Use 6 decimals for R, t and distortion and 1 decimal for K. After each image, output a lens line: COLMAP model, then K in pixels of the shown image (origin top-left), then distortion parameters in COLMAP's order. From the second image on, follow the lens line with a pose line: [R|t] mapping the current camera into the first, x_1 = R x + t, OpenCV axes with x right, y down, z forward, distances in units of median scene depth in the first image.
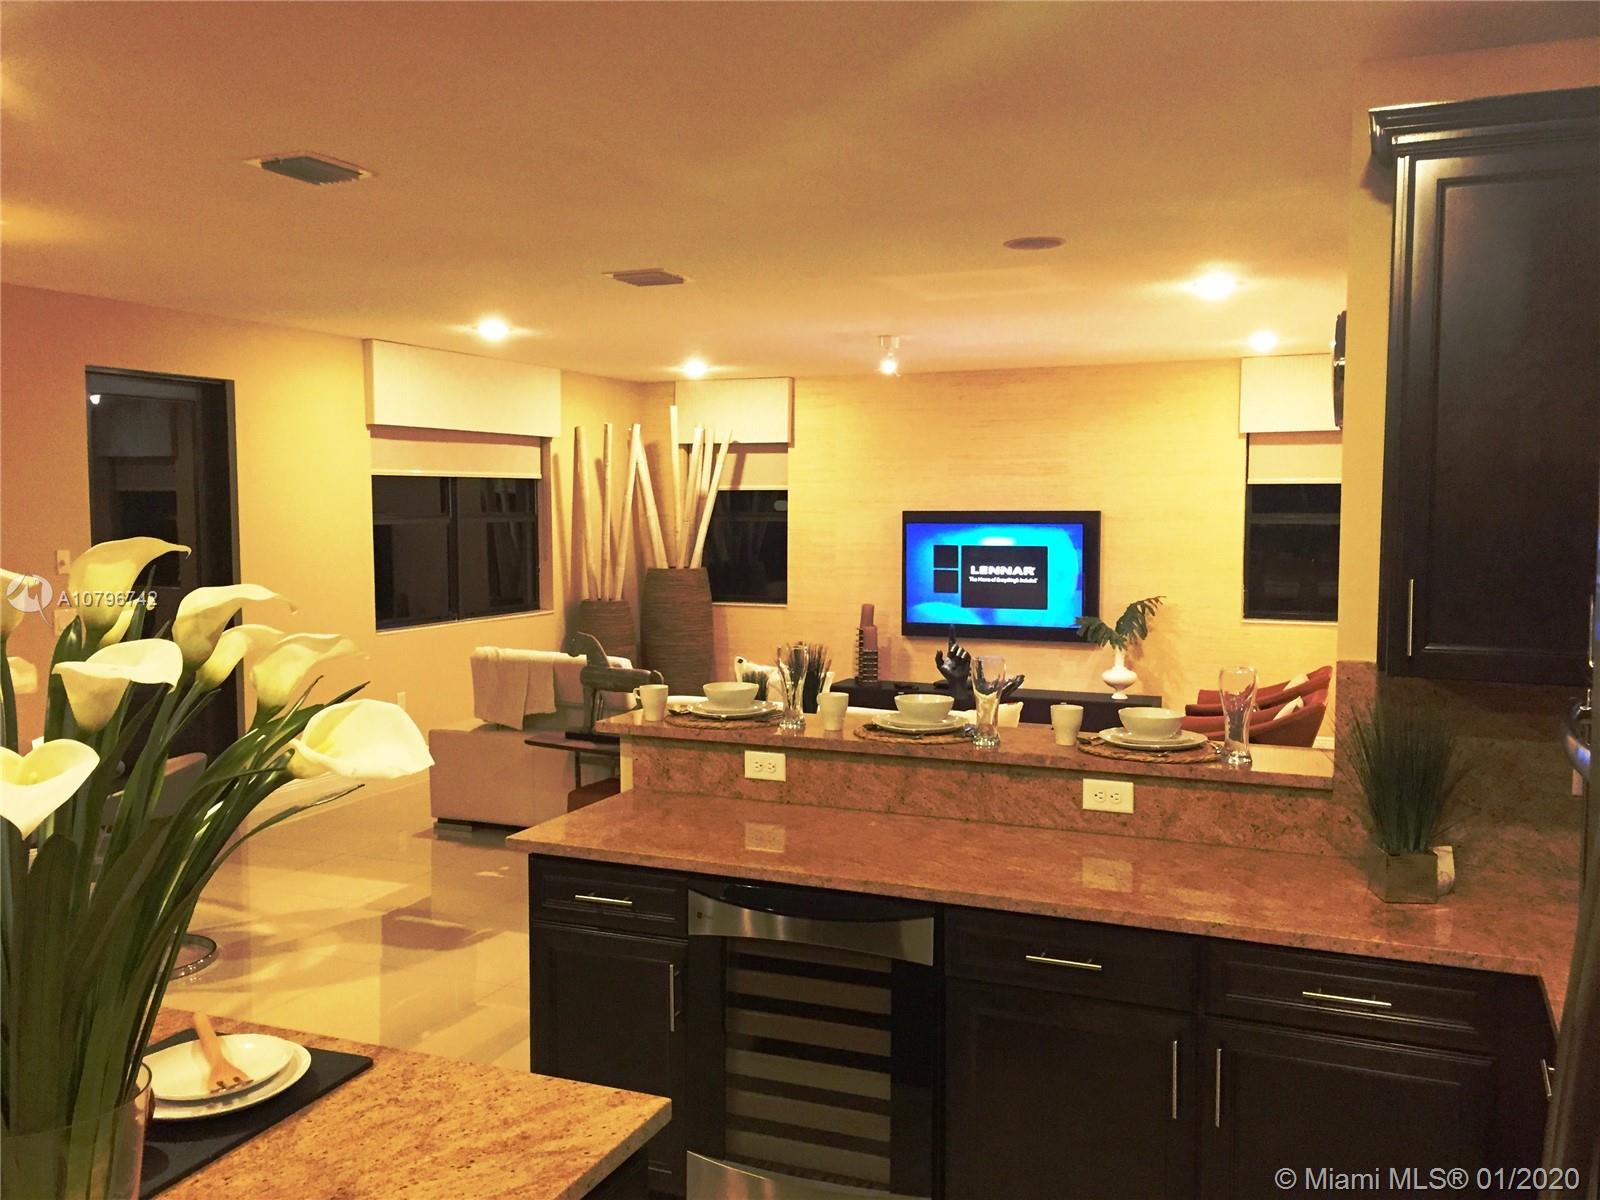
lens RADIAL K [[1358.7, 0, 800.0], [0, 1358.7, 600.0], [0, 0, 1]] dist [0.089968, -0.137072]
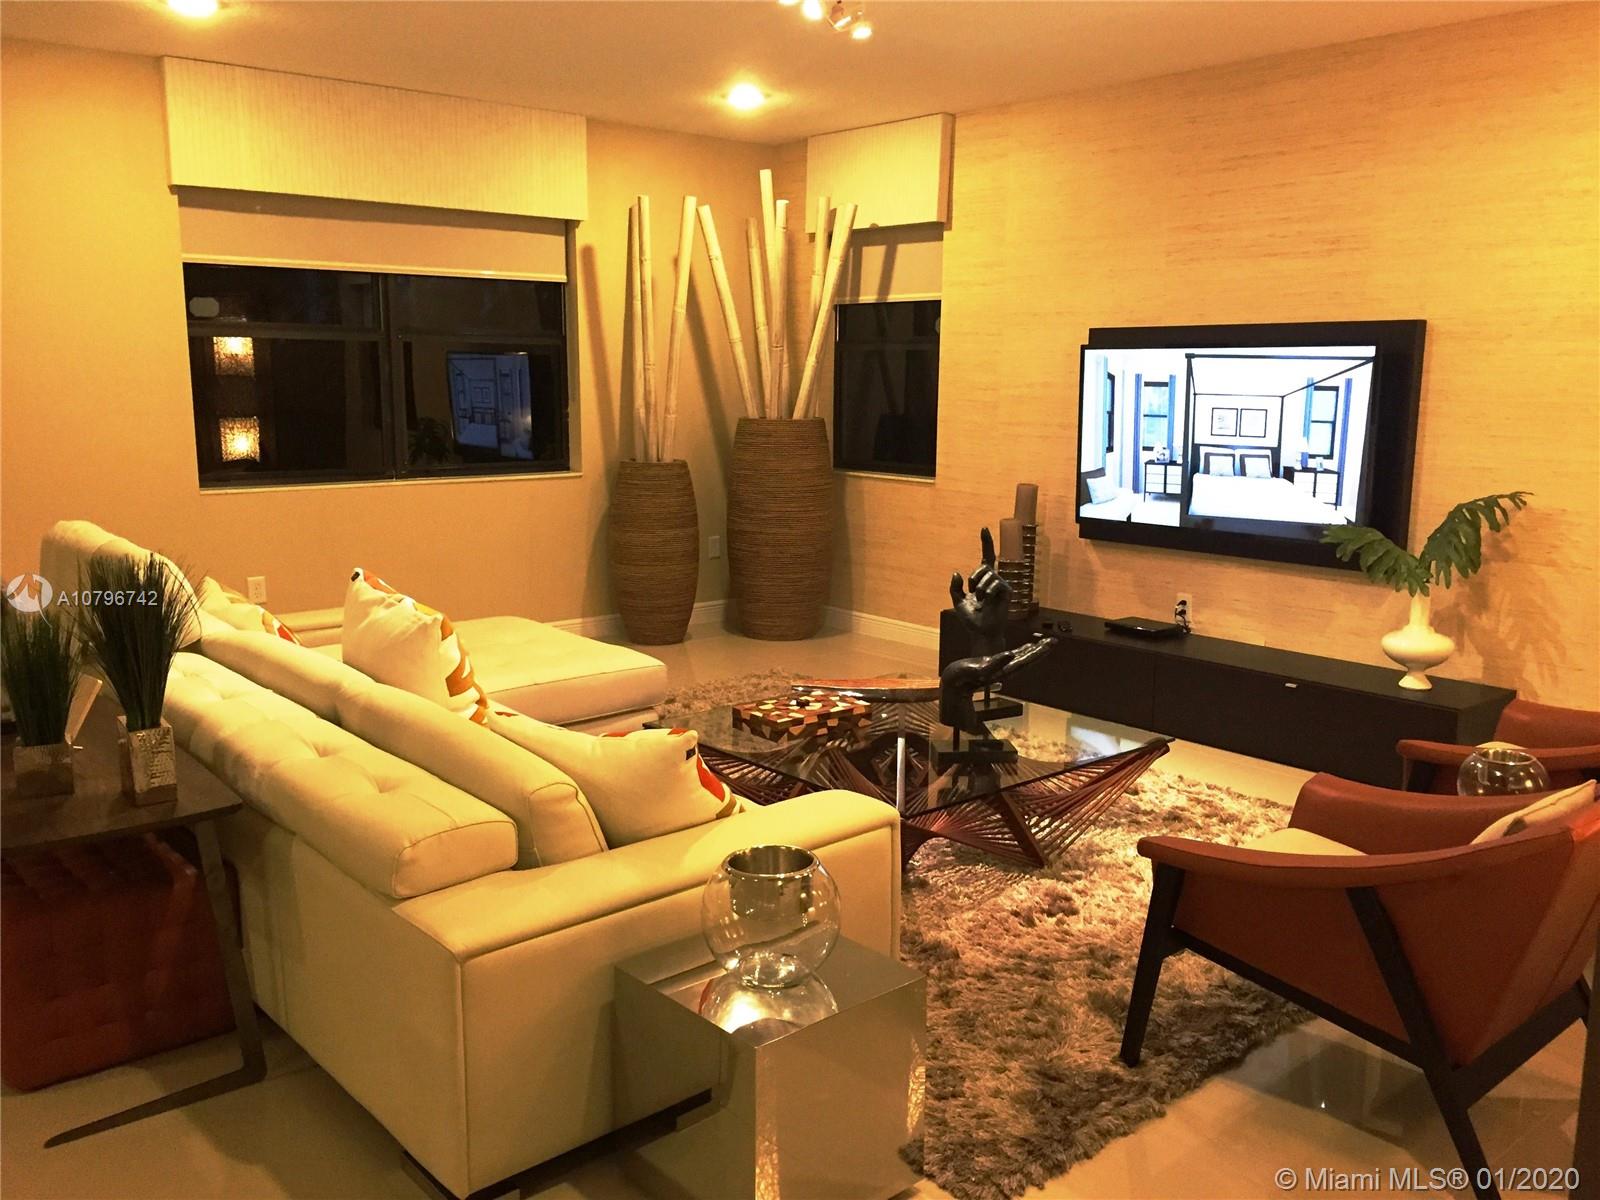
lens RADIAL K [[1358.7, 0, 800.0], [0, 1358.7, 600.0], [0, 0, 1]] dist [0.089968, -0.137072]
pose [[0.899479, 0.081528, -0.429290, 0.232301], [-0.038713, 0.993445, 0.107556, -0.007130], [0.435245, -0.080125, 0.896739, 0.409577]]
